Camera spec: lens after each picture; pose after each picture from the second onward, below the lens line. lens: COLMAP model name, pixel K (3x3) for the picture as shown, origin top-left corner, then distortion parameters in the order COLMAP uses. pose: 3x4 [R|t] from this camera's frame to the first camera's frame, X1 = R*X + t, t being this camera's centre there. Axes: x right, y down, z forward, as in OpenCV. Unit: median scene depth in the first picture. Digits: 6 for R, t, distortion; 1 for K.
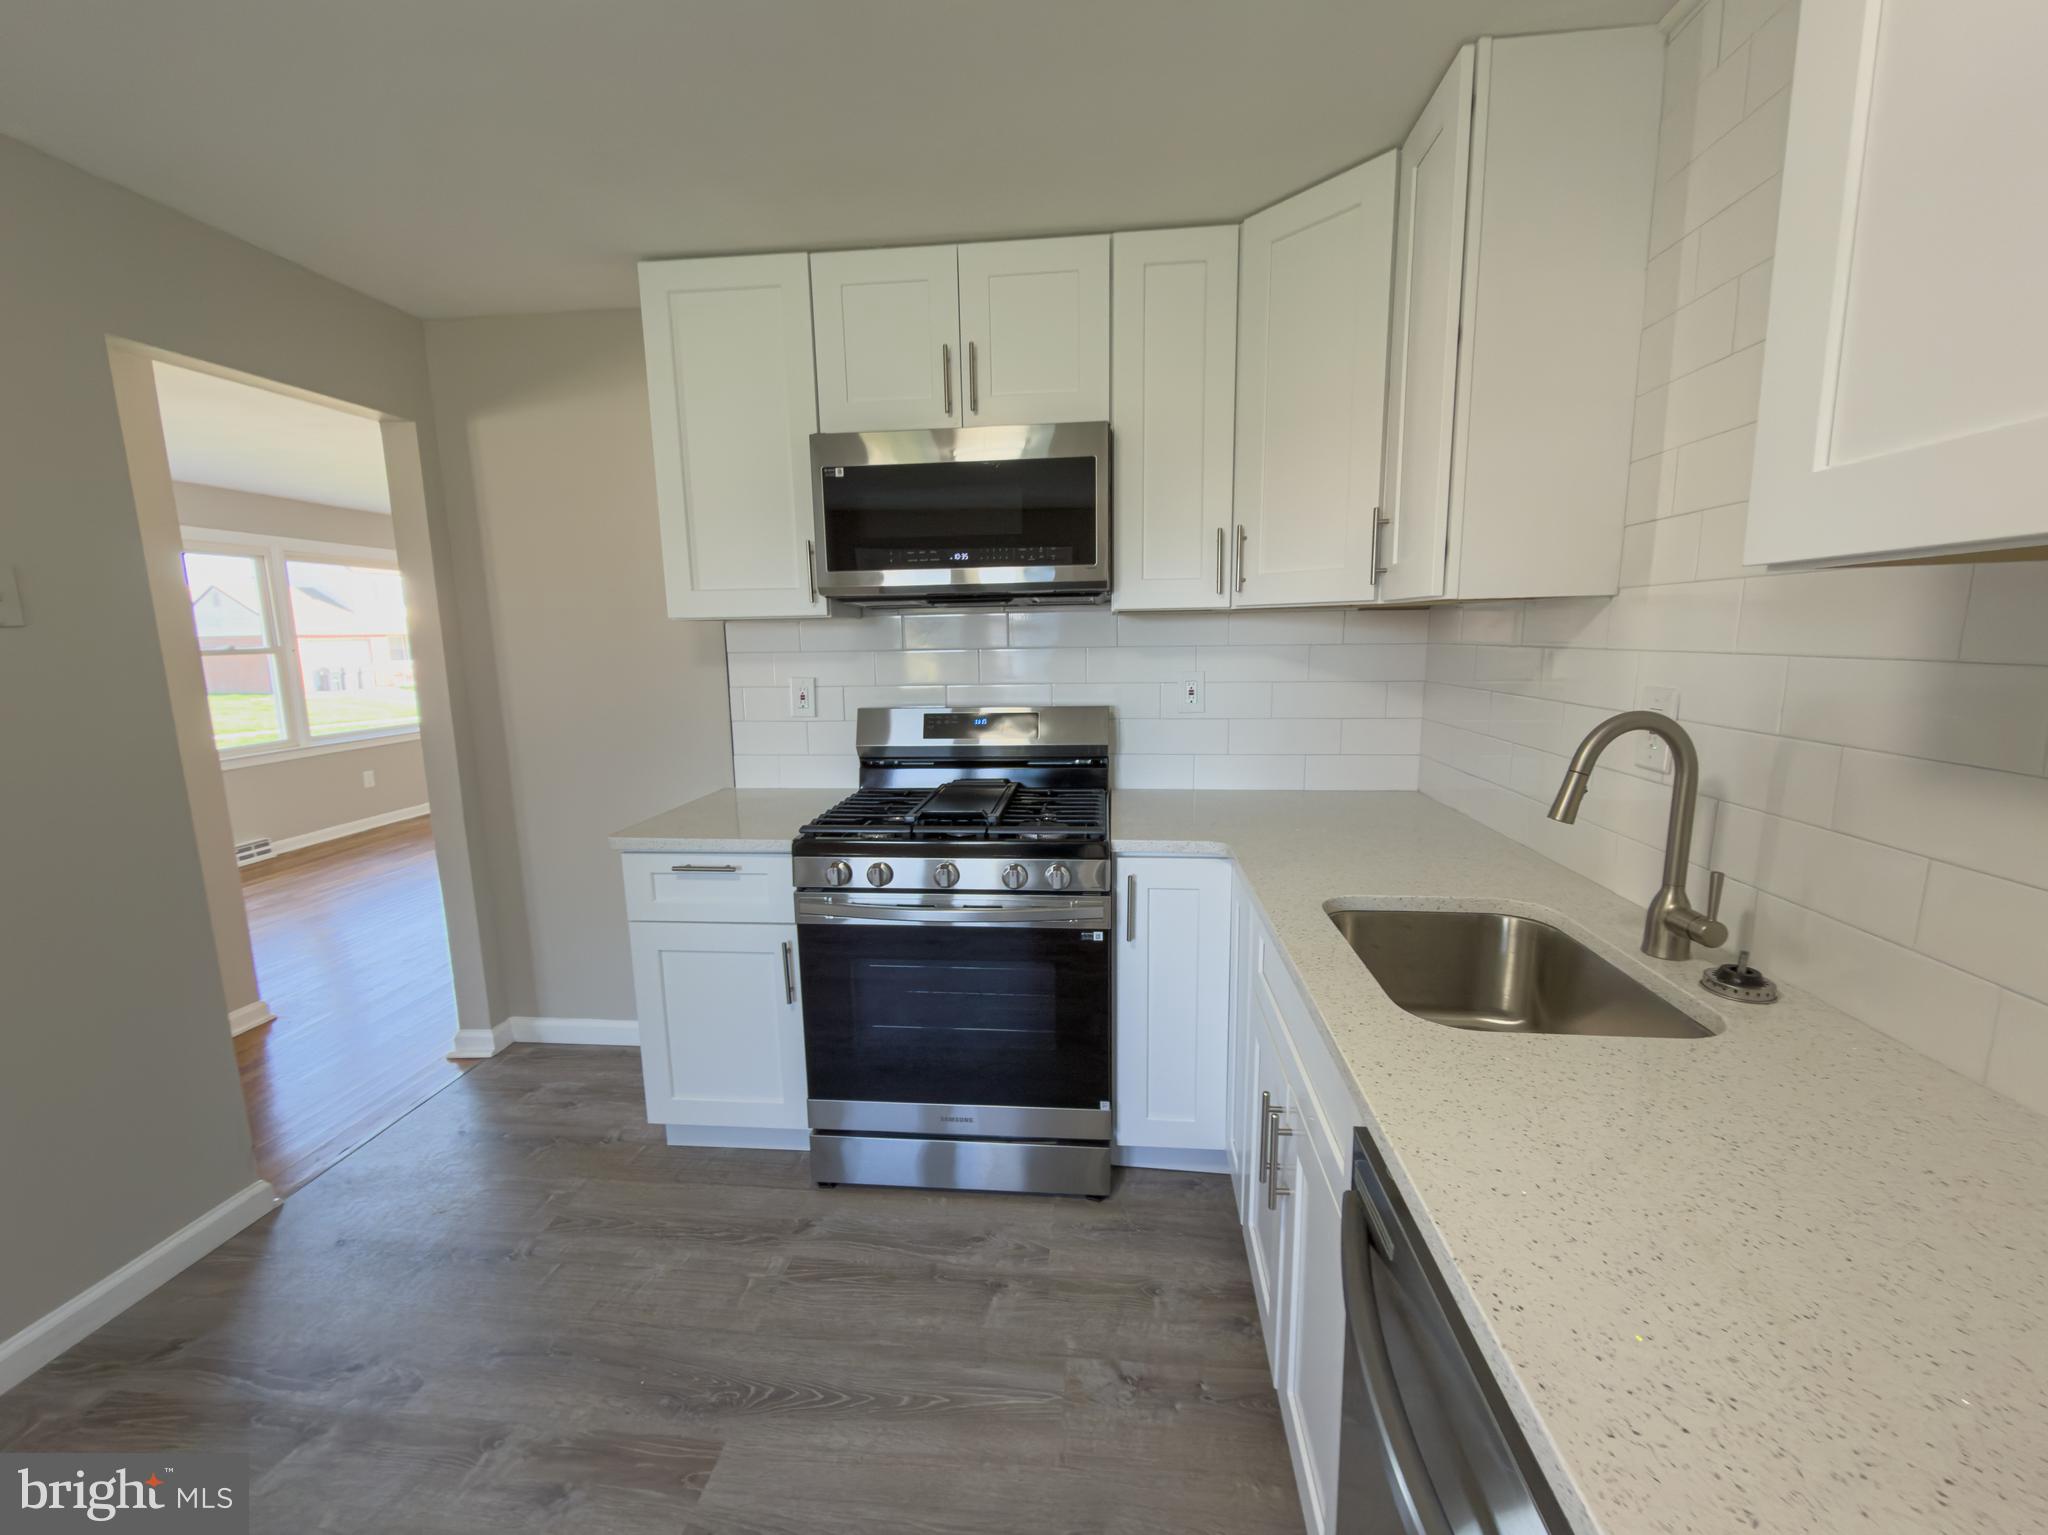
lens RADIAL K [[829.5, 0, 1028.2], [0, 829.5, 768.2], [0, 0, 1]] dist [-0.000269, 0.000244]
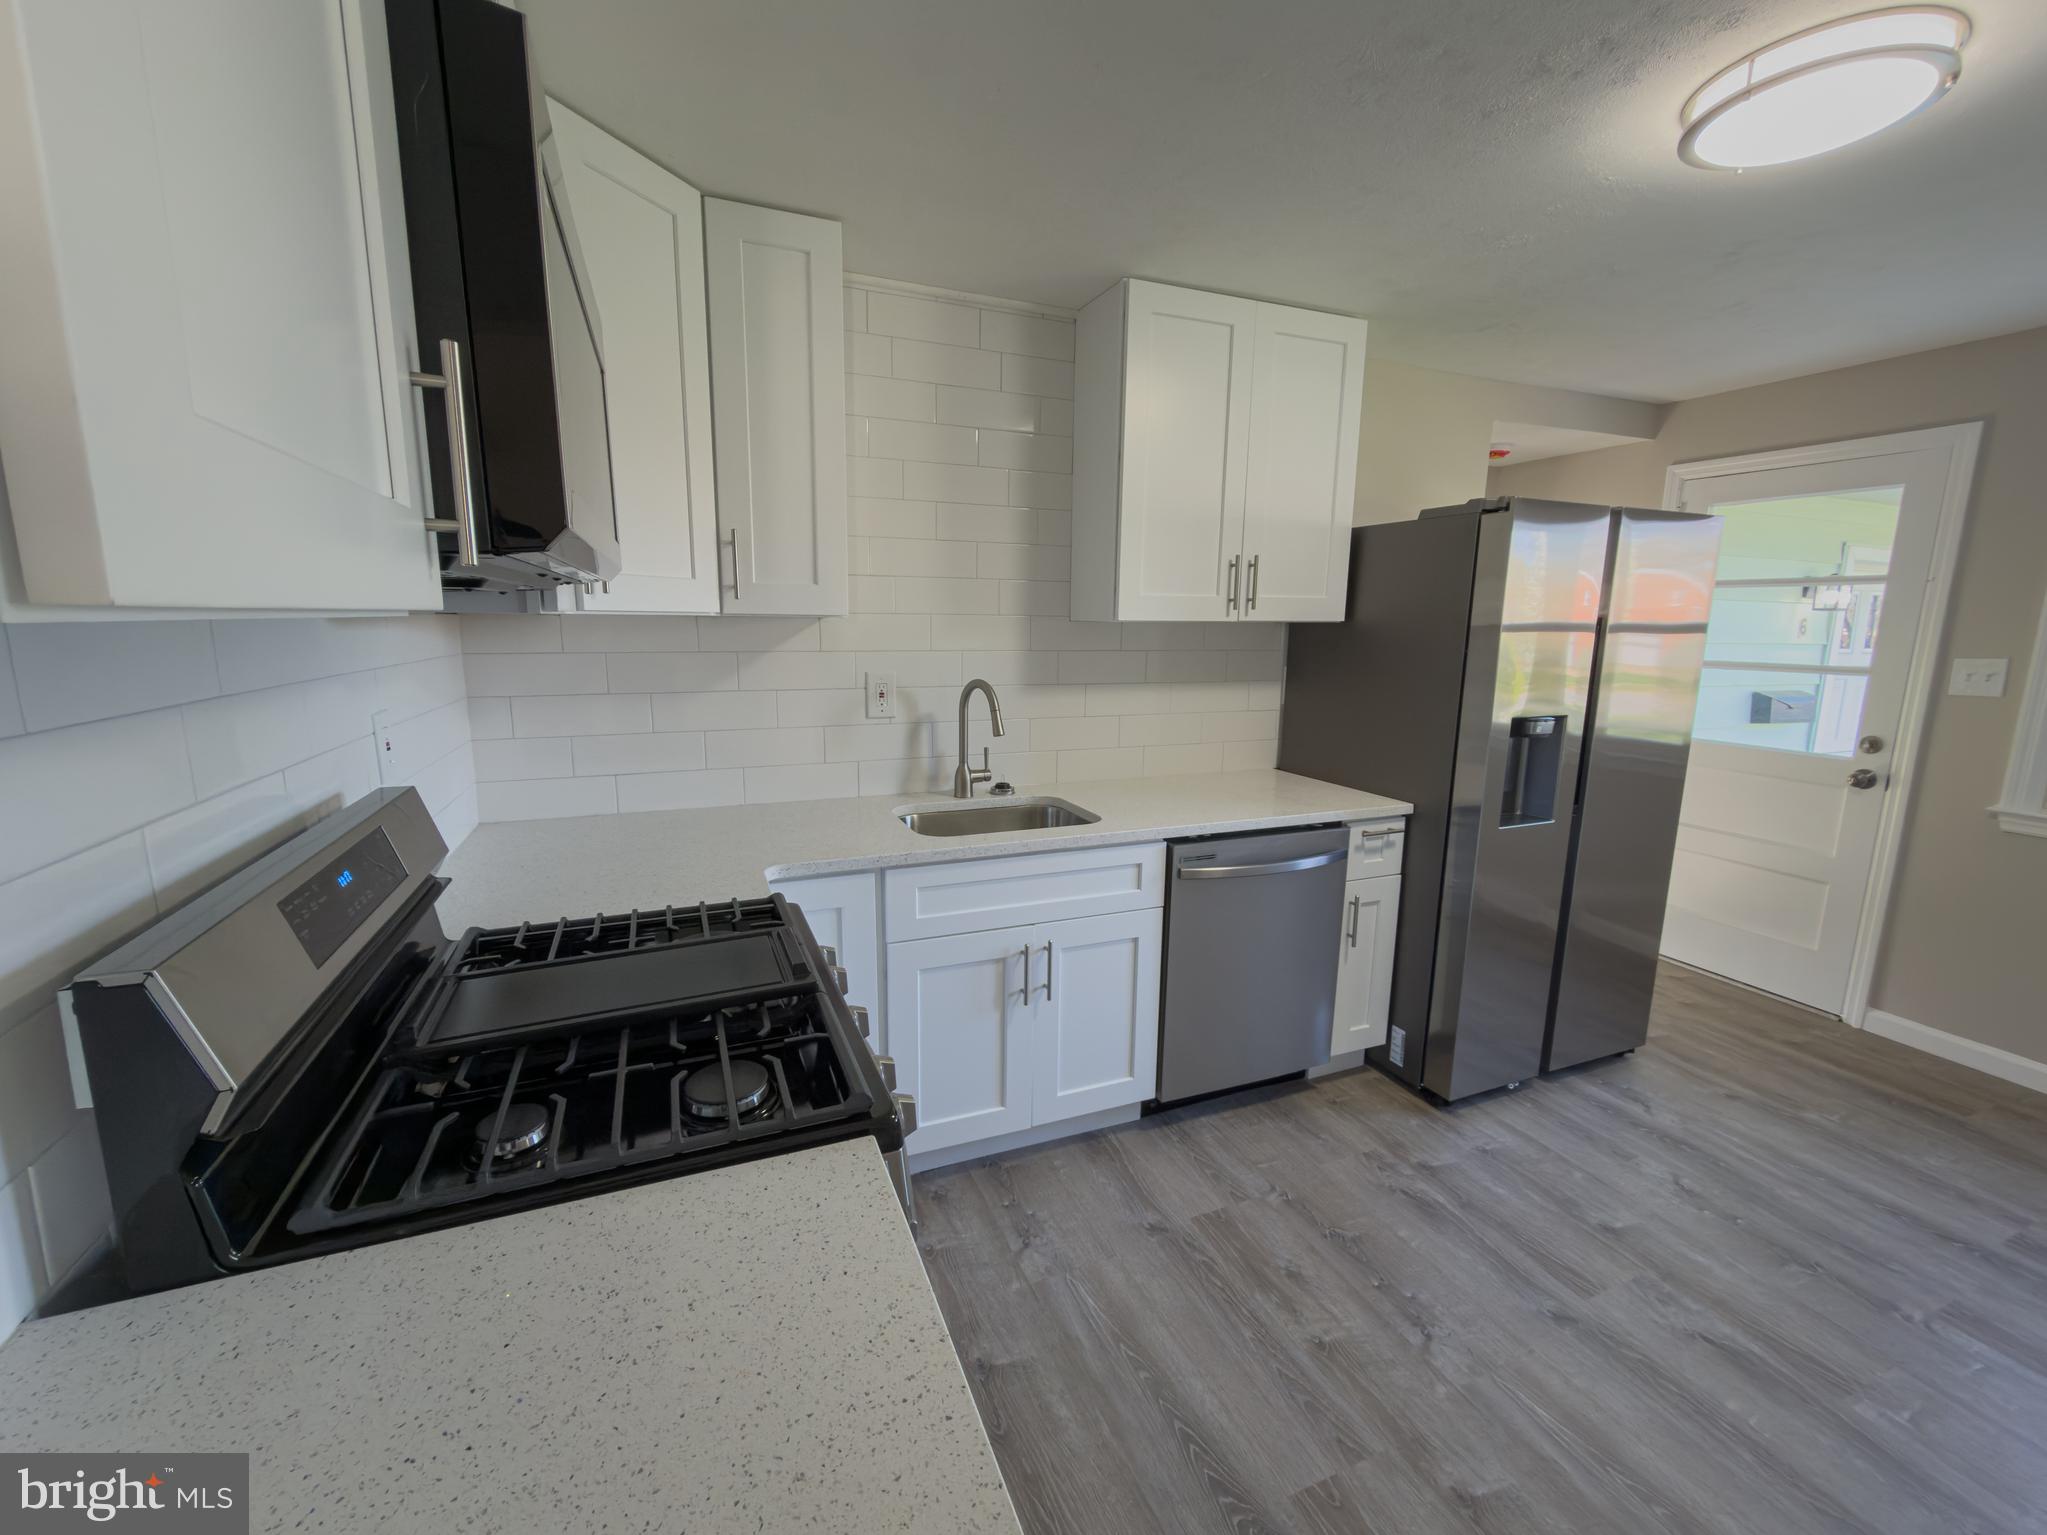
lens RADIAL K [[849.4, 0, 1019.2], [0, 849.4, 775.7], [0, 0, 1]] dist [-0.001671, -0.000450]
pose [[-0.476935, -0.147548, 0.866466, -0.762392], [0.140107, 0.960442, 0.240670, -0.214205], [-0.867700, 0.236182, -0.437395, 1.216257]]
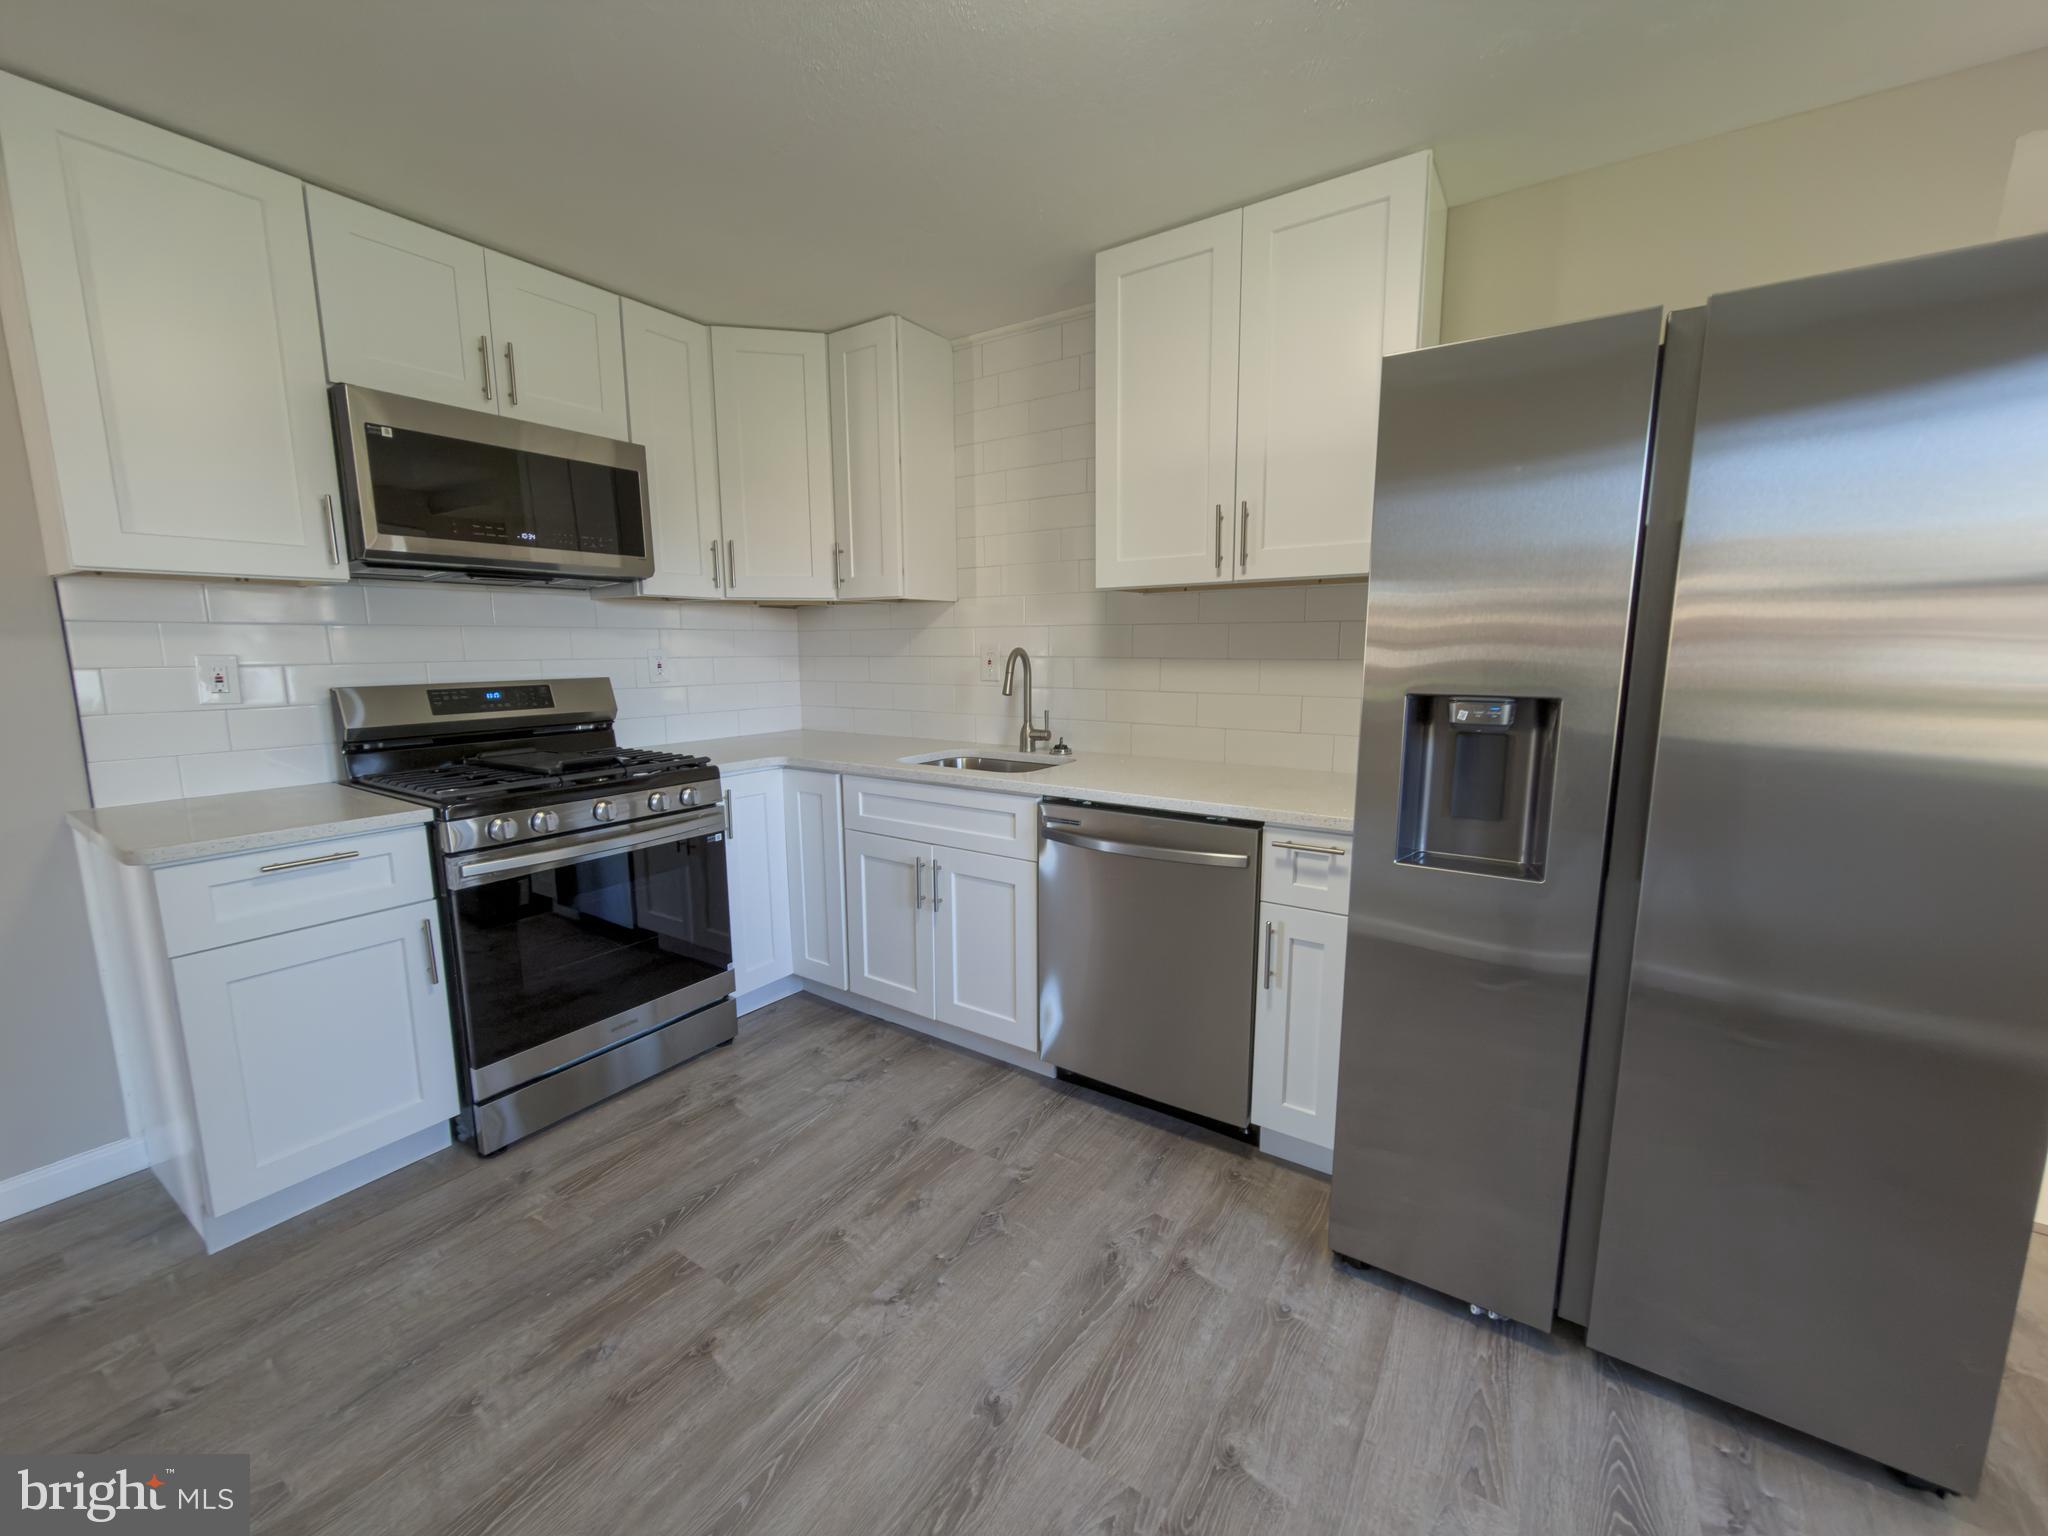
lens RADIAL K [[817.7, 0, 1019.1], [0, 817.7, 770.9], [0, 0, 1]] dist [-0.000328, -0.000107]
pose [[0.473321, -0.120241, 0.872645, -0.885112], [0.139109, 0.988413, 0.060740, 0.090523], [-0.869837, 0.092643, 0.484563, -0.074826]]
